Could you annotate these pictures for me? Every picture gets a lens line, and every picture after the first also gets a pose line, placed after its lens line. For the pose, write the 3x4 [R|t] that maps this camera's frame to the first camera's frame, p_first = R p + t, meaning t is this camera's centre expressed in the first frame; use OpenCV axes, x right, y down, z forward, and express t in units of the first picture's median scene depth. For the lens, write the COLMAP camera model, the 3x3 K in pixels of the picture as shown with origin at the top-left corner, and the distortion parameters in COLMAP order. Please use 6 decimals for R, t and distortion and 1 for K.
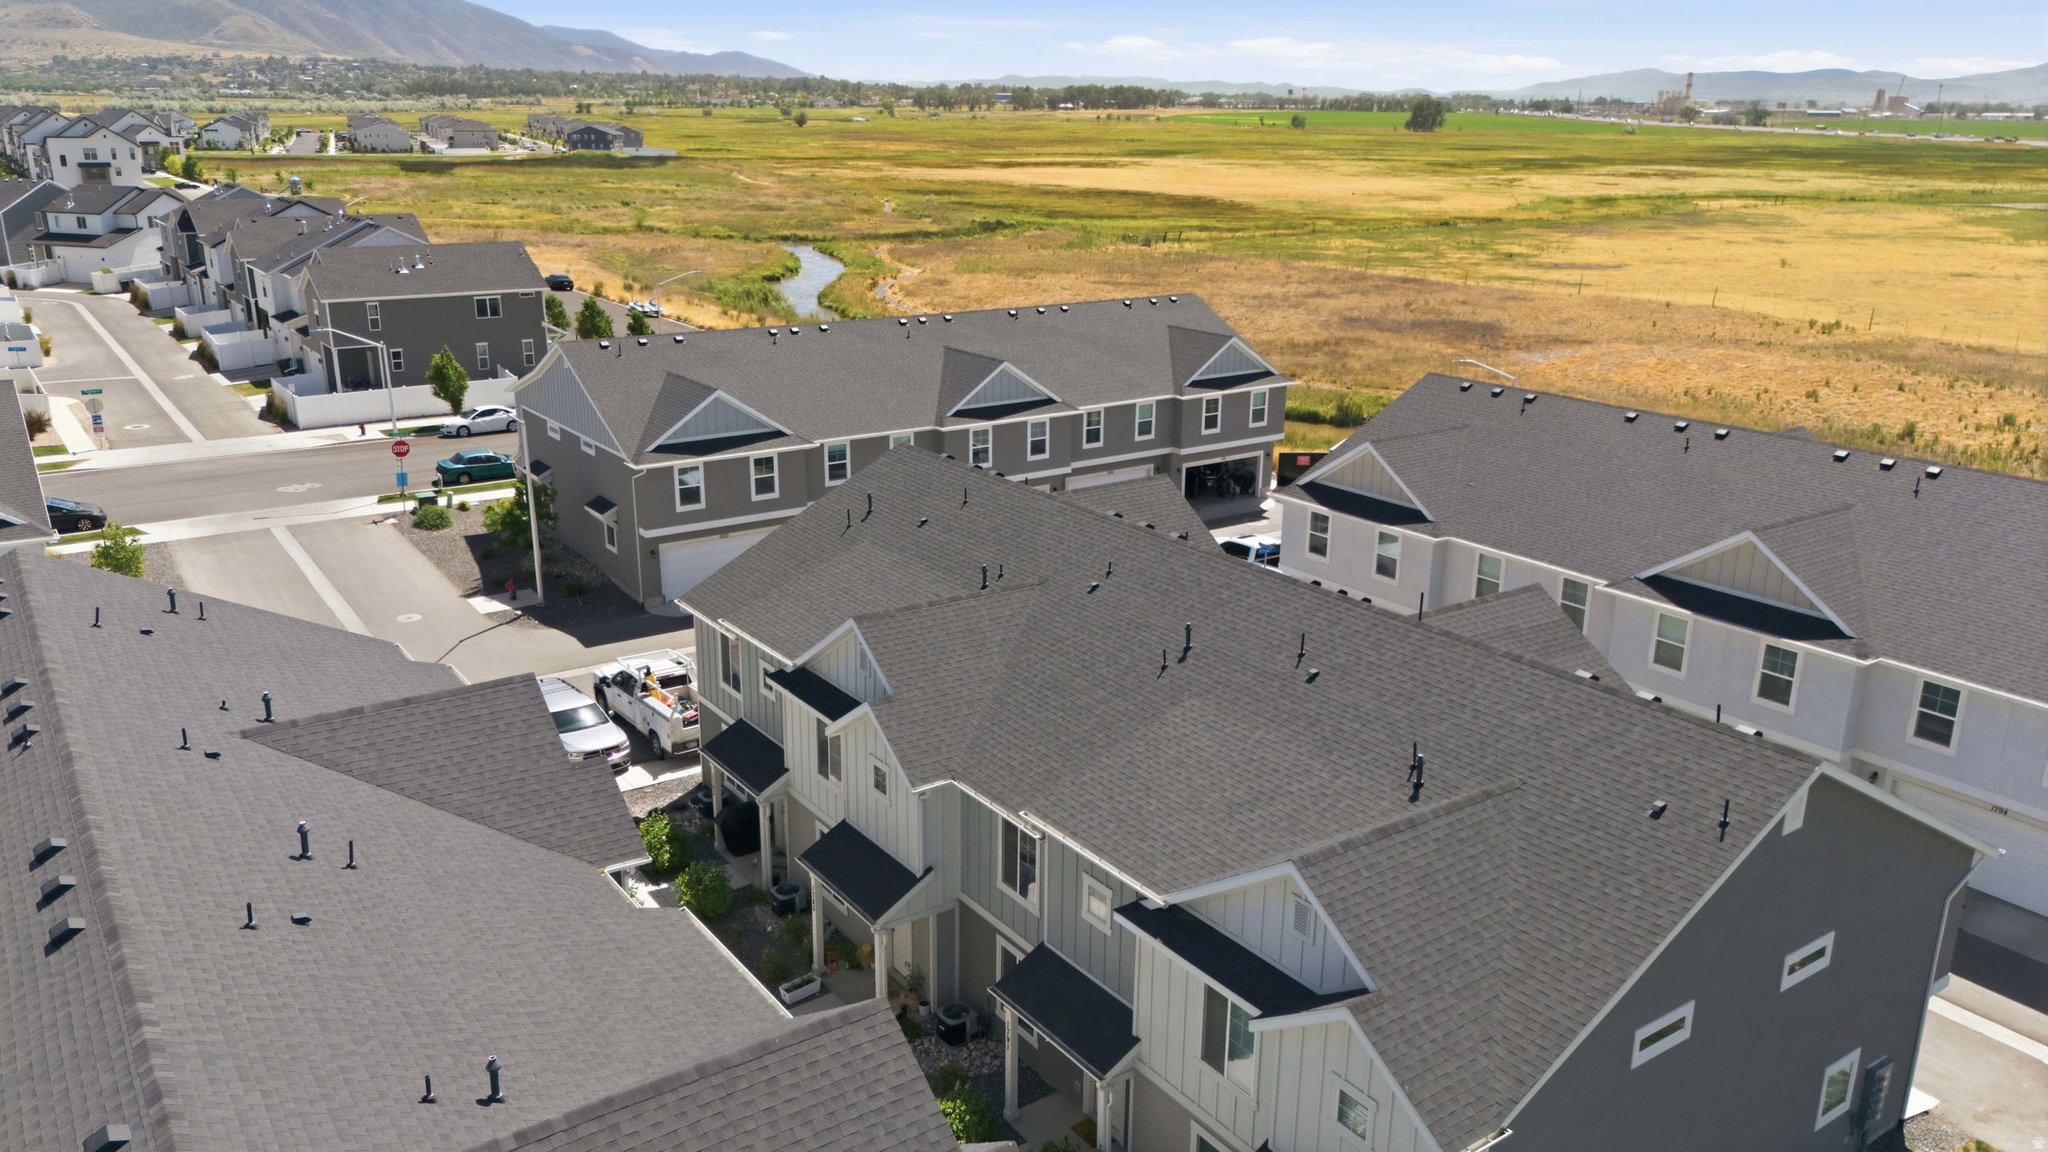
lens RADIAL K [[1507.0, 0, 1028.7], [0, 1507.0, 568.9], [0, 0, 1]] dist [0.079928, -0.092901]
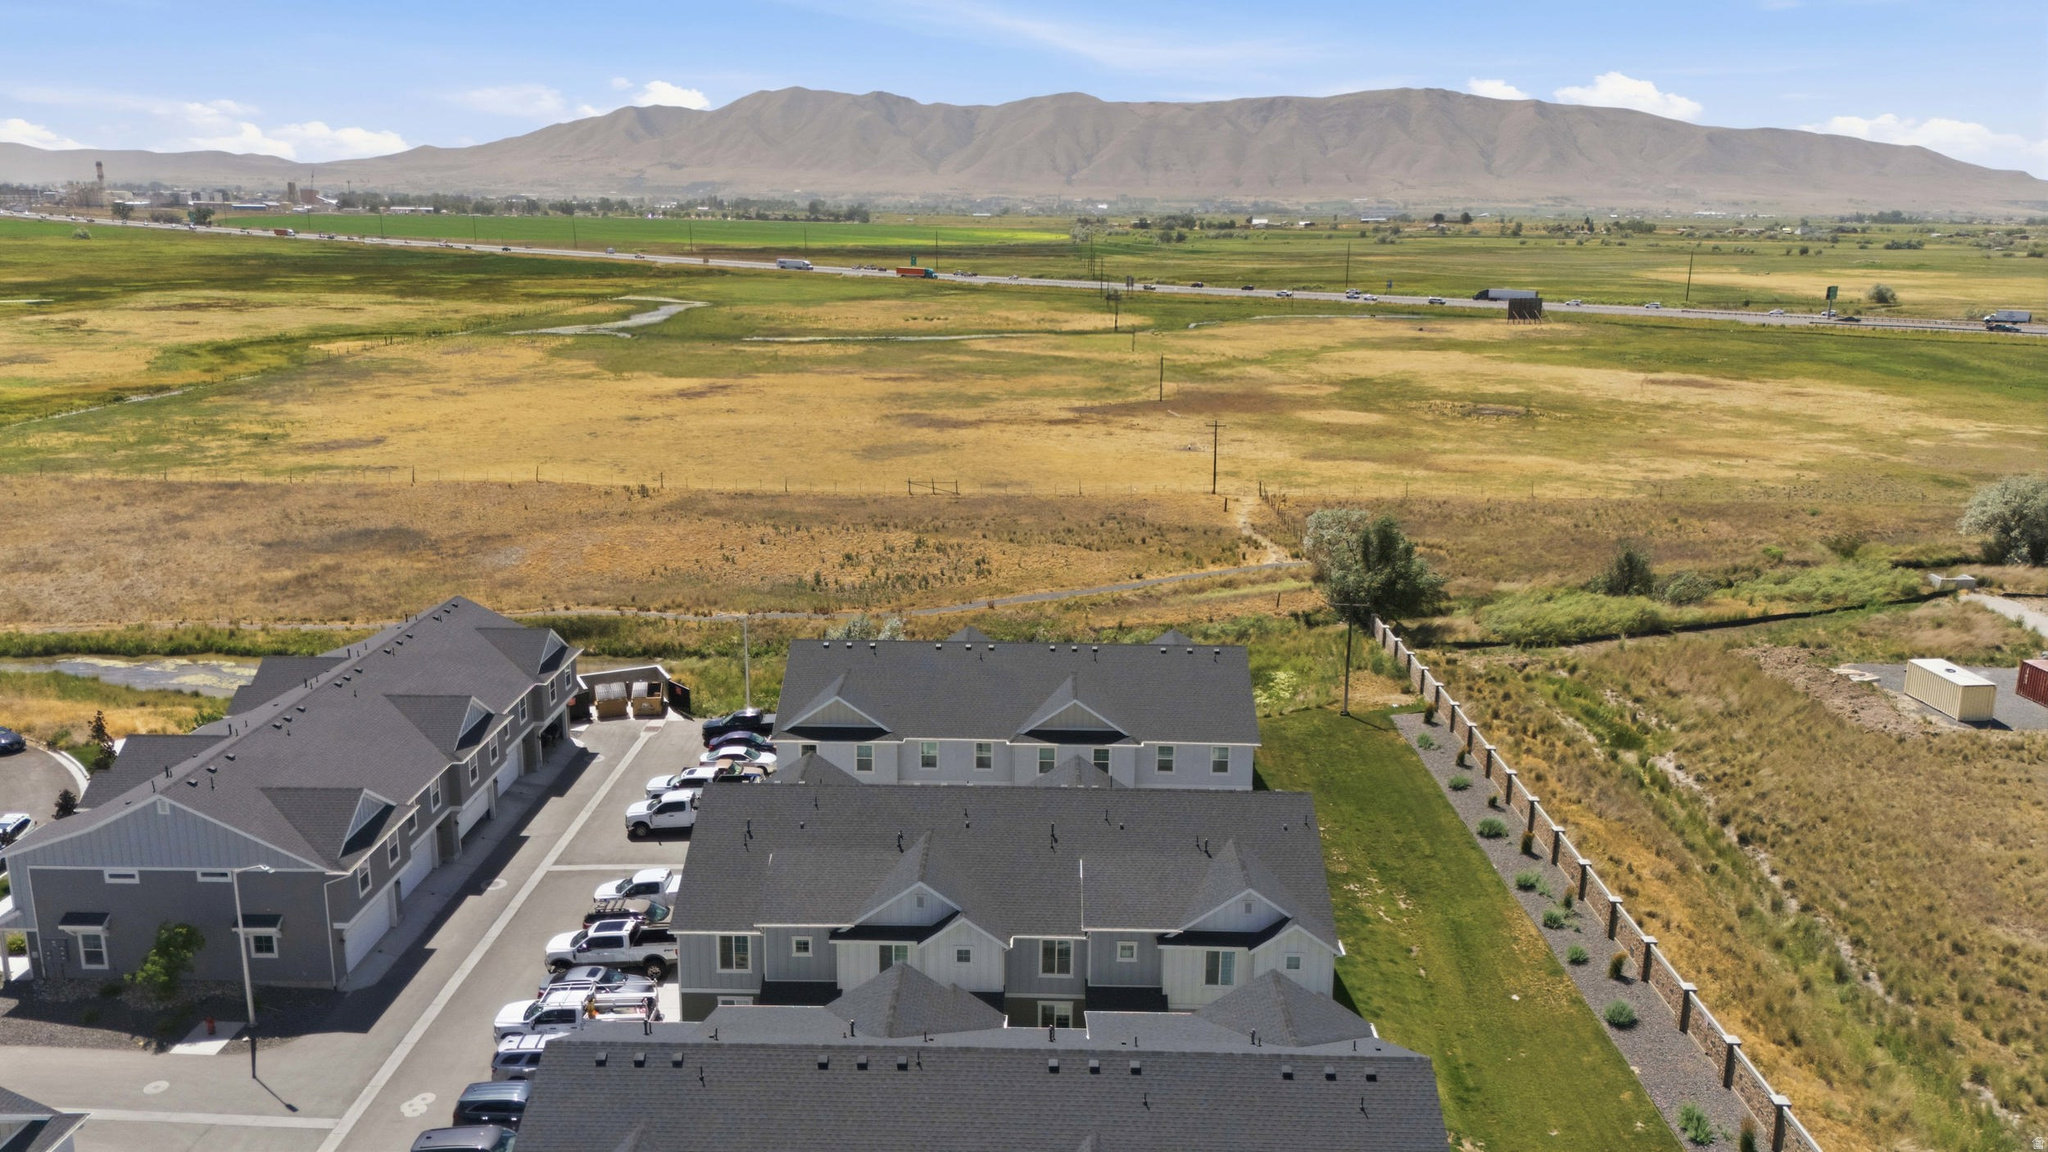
lens RADIAL K [[1503.3, 0, 1024.0], [0, 1503.3, 576.0], [0, 0, 1]] dist [0.084453, -0.092503]
pose [[0.587551, -0.196799, 0.784891, -0.391108], [0.228934, 0.970773, 0.072032, -0.119876], [-0.776127, 0.137366, 0.615433, -0.082374]]
